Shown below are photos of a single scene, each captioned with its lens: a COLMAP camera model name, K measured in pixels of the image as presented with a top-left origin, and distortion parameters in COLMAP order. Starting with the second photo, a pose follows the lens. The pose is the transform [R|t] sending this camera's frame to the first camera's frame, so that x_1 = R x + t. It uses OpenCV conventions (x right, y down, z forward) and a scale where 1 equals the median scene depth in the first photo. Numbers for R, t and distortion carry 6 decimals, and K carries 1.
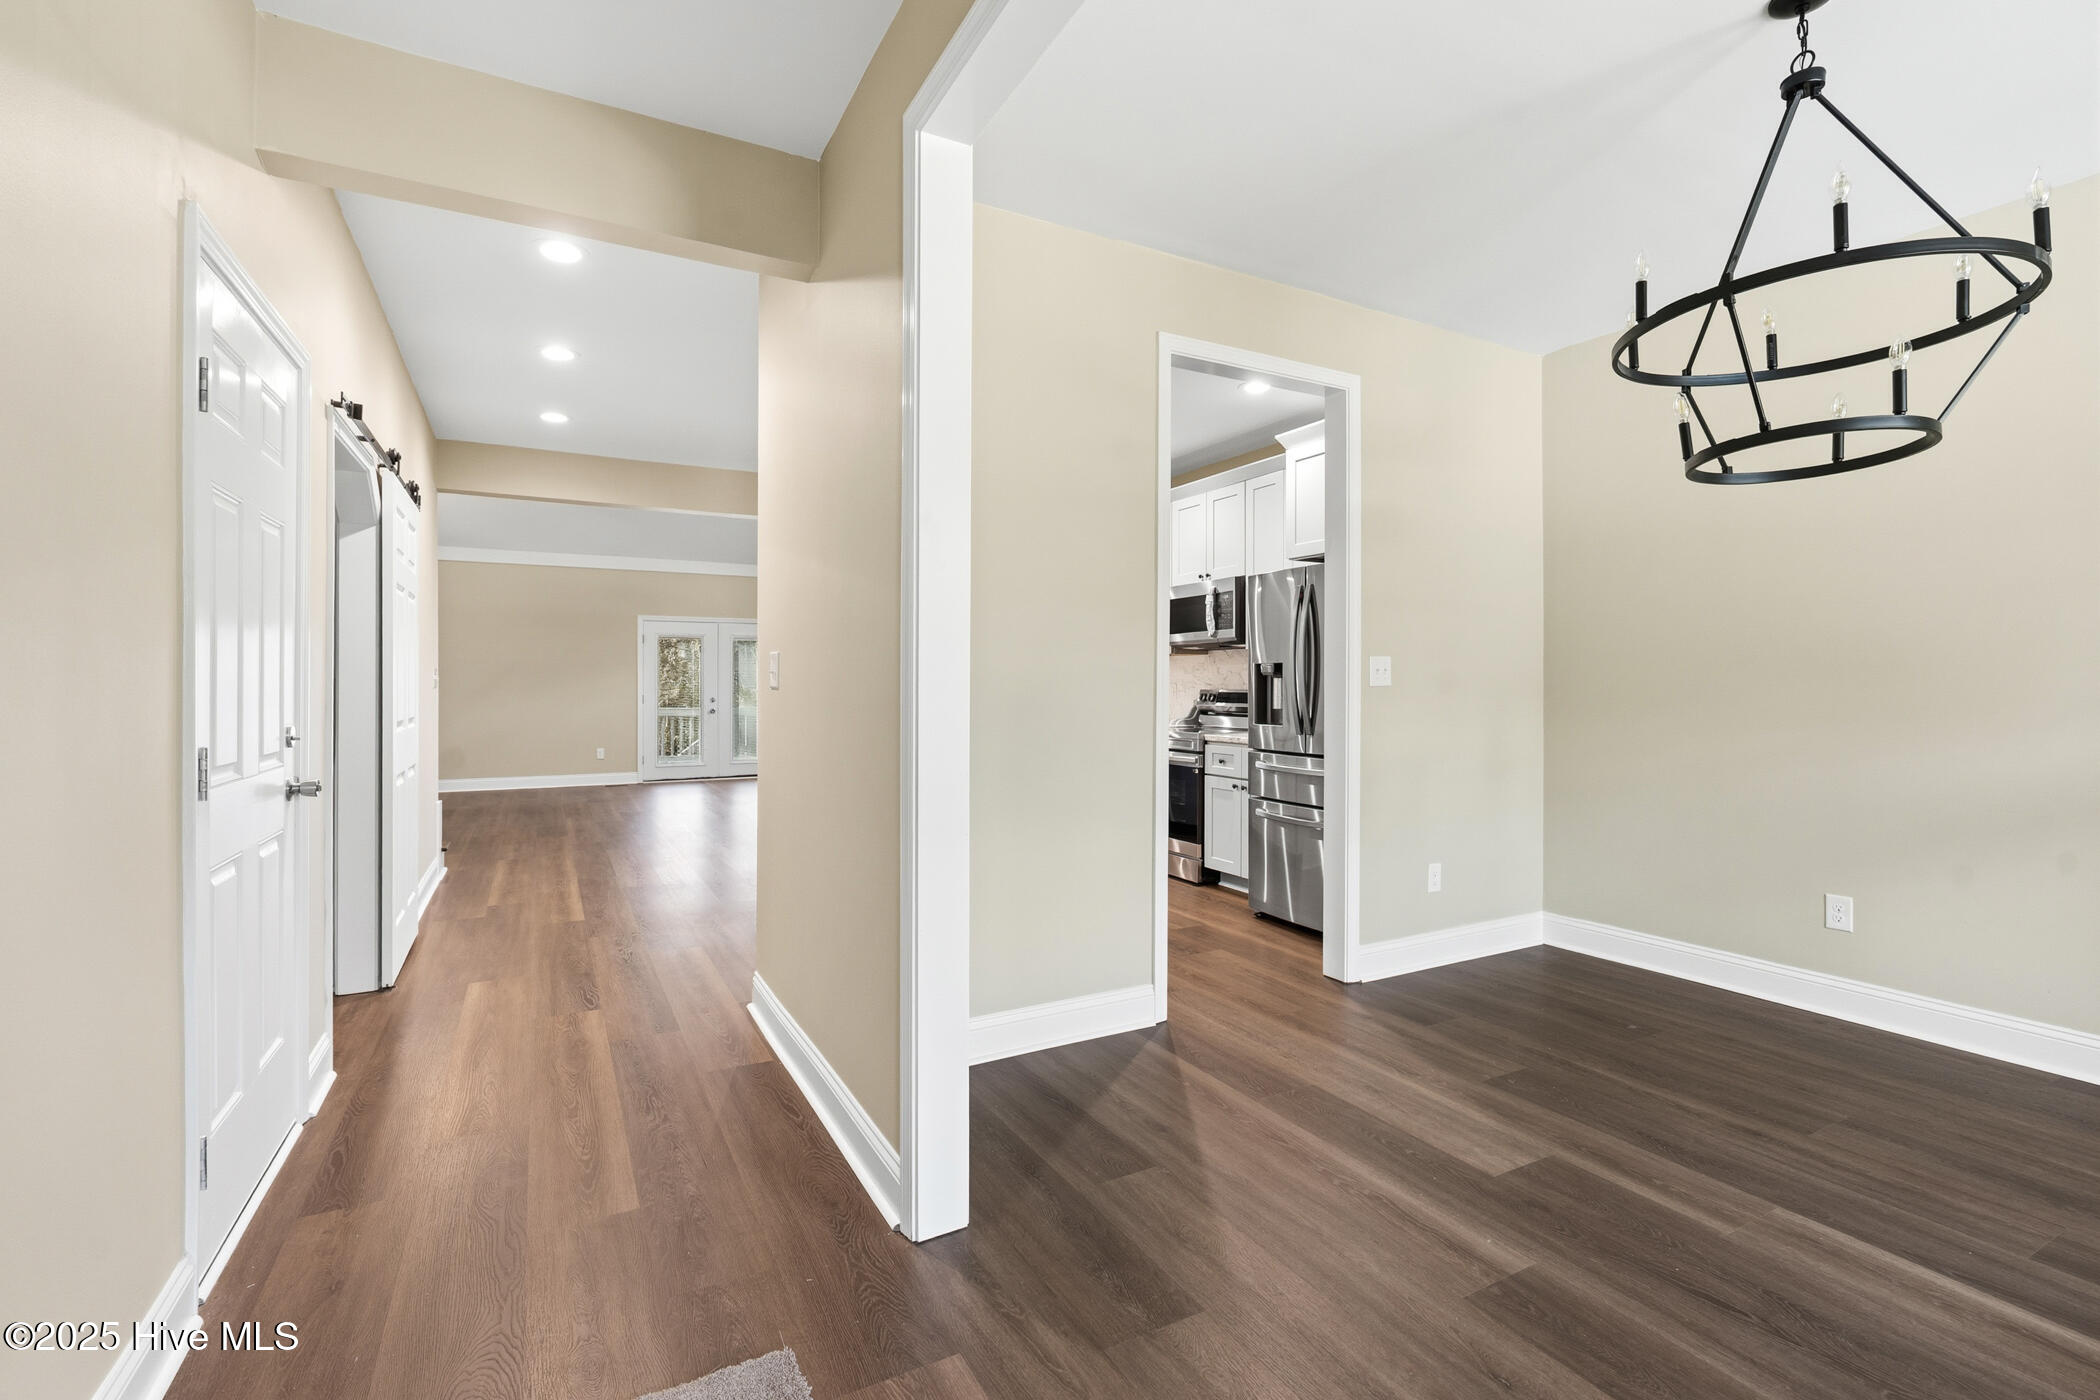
lens RADIAL K [[949.9, 0, 1054.4], [0, 949.9, 673.0], [0, 0, 1]] dist [-0.011412, 0.000949]
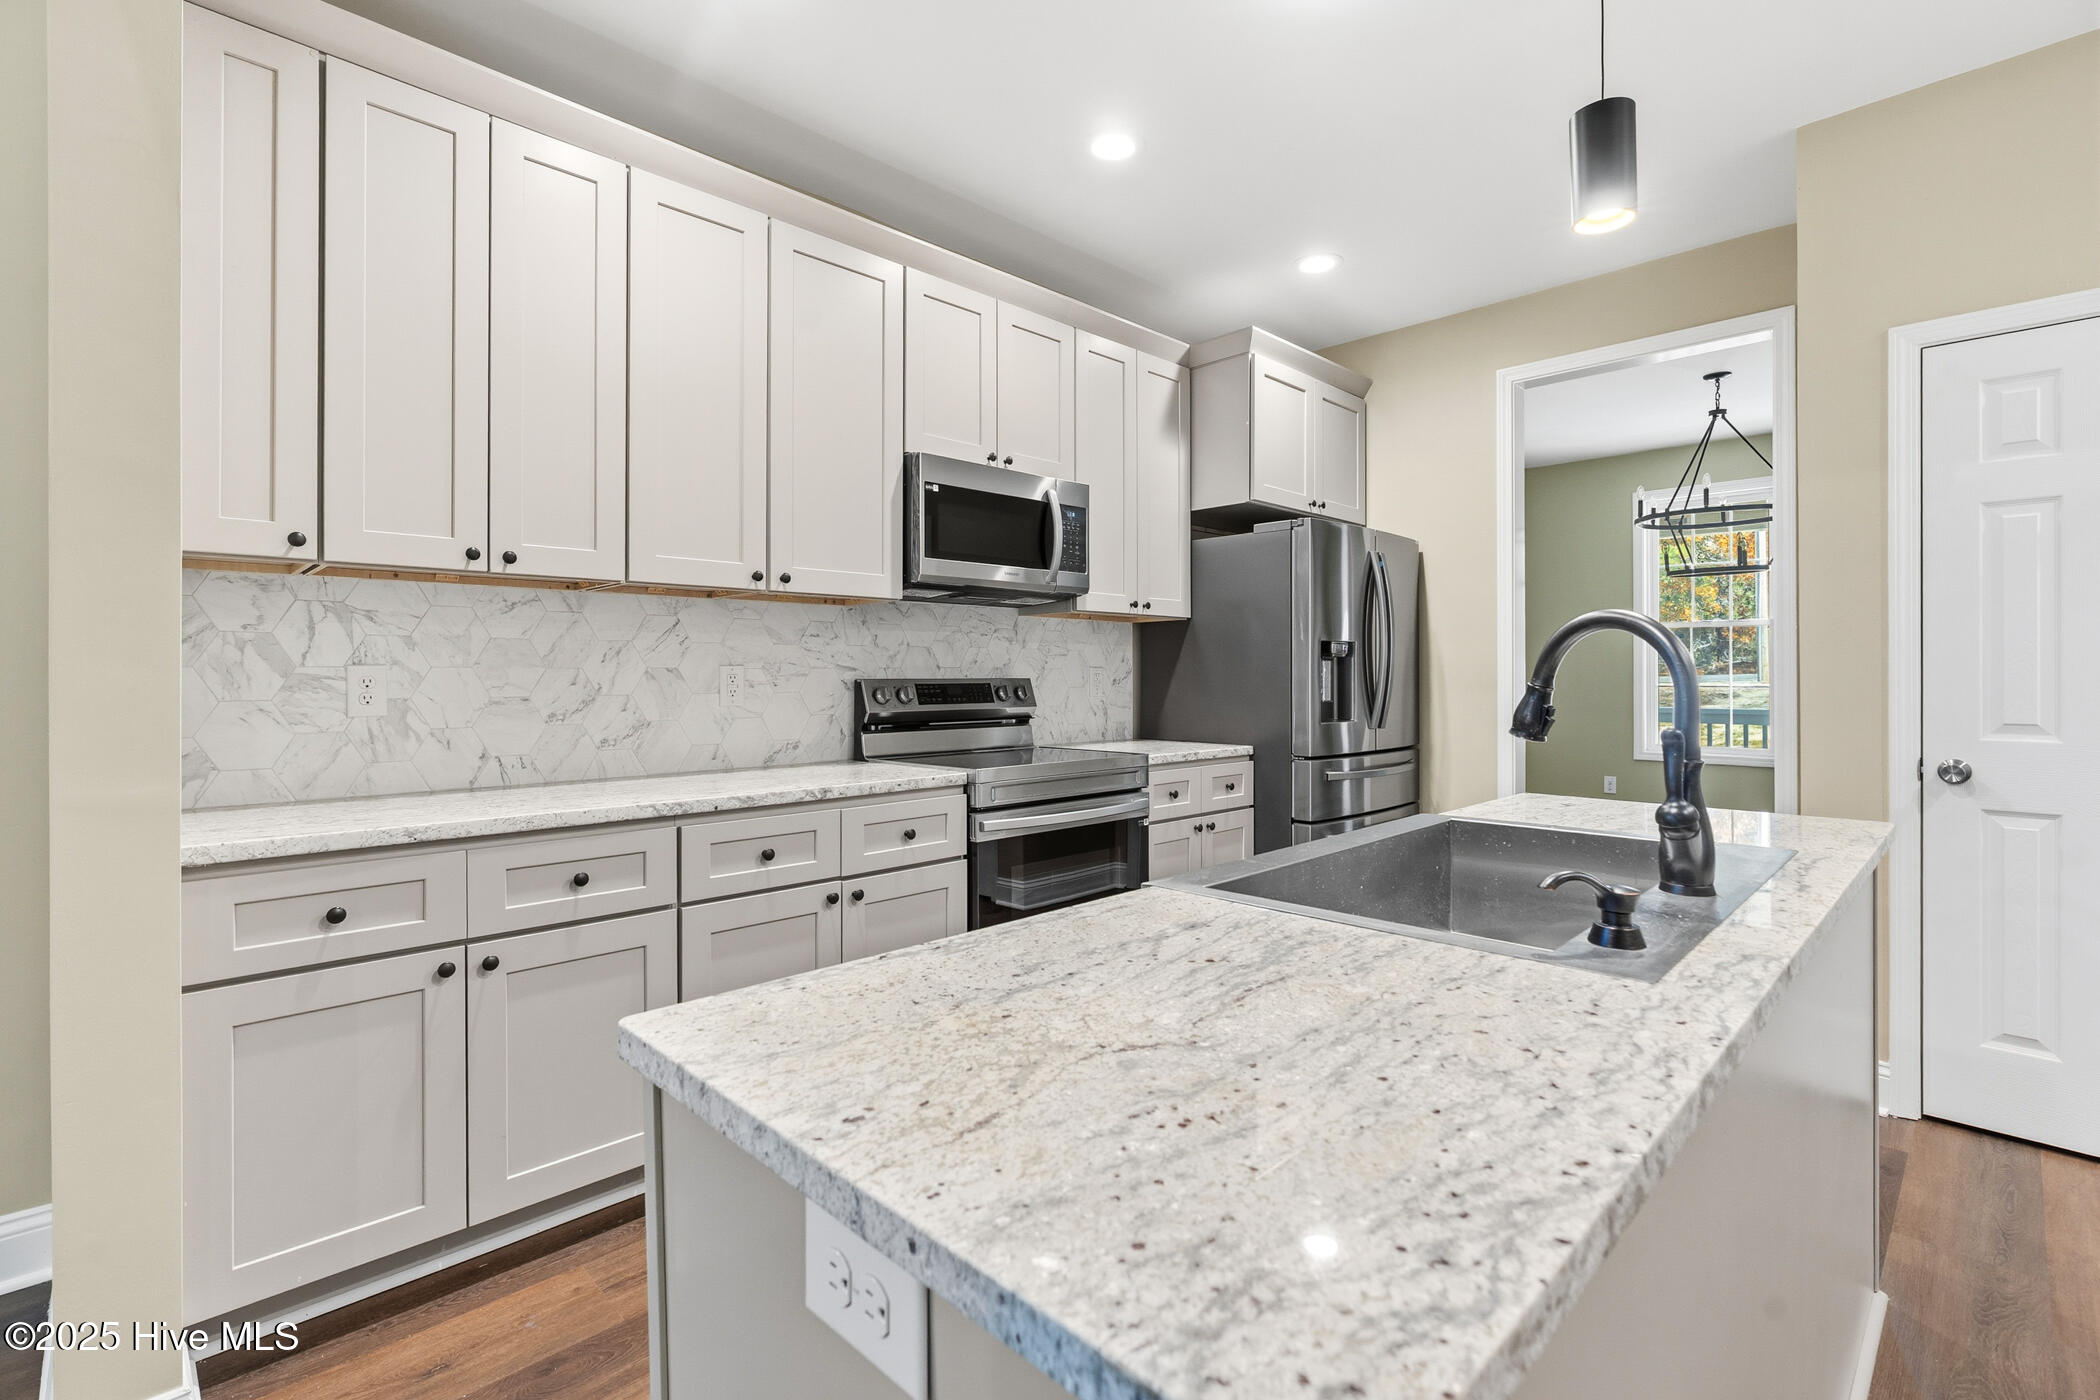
lens RADIAL K [[959.5, 0, 1043.9], [0, 959.5, 655.0], [0, 0, 1]] dist [-0.026432, 0.011918]
pose [[-0.269948, 0.018750, 0.962692, -0.194574], [-0.011576, 0.999675, -0.022717, 0.008439], [-0.962805, -0.017277, -0.269643, 0.605811]]
